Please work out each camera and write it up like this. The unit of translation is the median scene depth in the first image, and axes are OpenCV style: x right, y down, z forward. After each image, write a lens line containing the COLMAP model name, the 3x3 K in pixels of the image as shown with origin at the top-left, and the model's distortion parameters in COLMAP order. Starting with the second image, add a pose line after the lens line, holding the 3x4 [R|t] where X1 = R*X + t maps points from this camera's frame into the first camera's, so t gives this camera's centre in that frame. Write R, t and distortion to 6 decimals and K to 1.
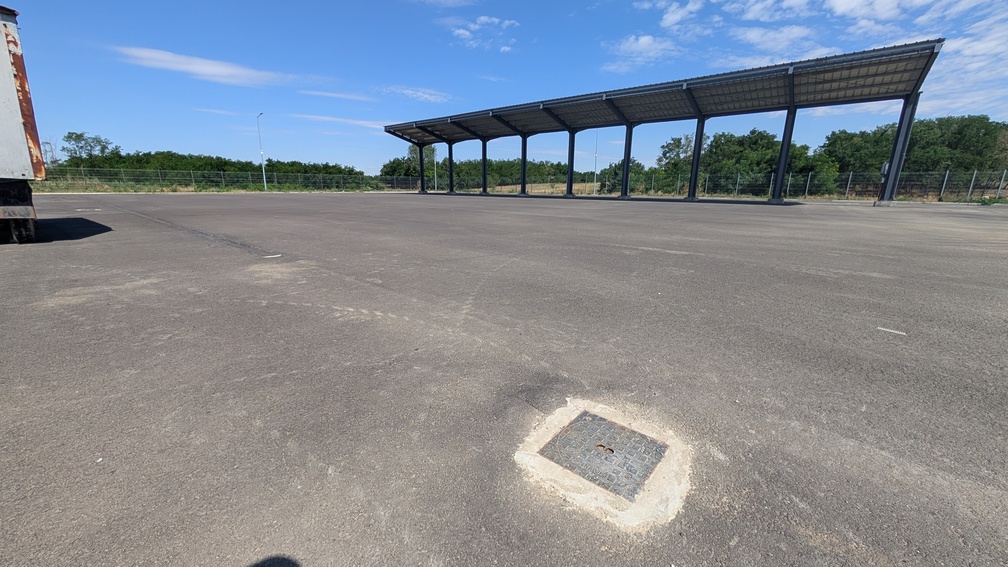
lens RADIAL K [[378.0, 0, 506.7], [0, 378.0, 274.8], [0, 0, 1]] dist [0.003296, -0.000598]
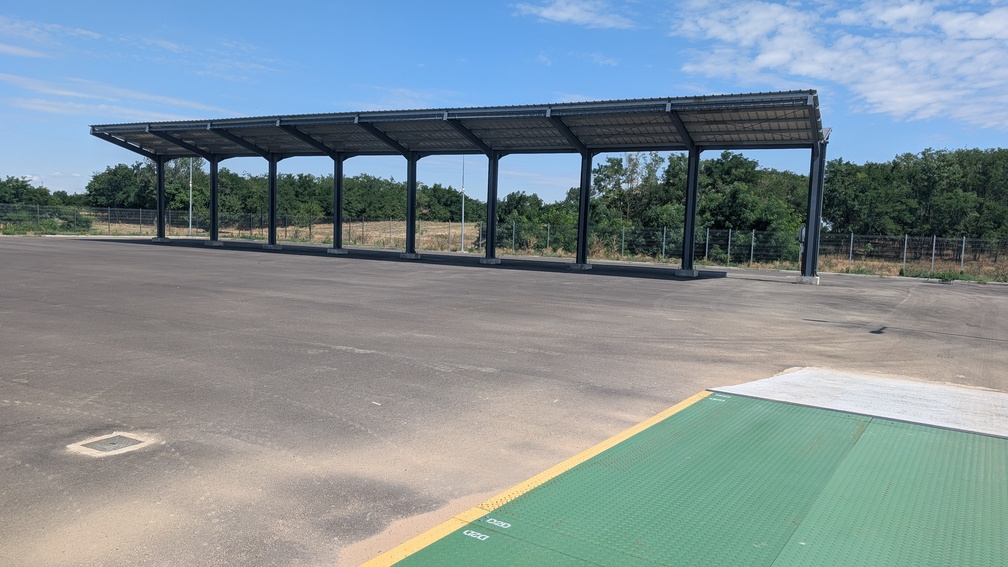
lens RADIAL K [[723.3, 0, 497.3], [0, 723.3, 290.7], [0, 0, 1]] dist [0.026516, -0.015720]
pose [[0.980687, 0.009025, 0.195374, 0.040561], [0.017151, 0.991118, -0.131874, 0.003944], [-0.194829, 0.132678, 0.971822, -0.094003]]
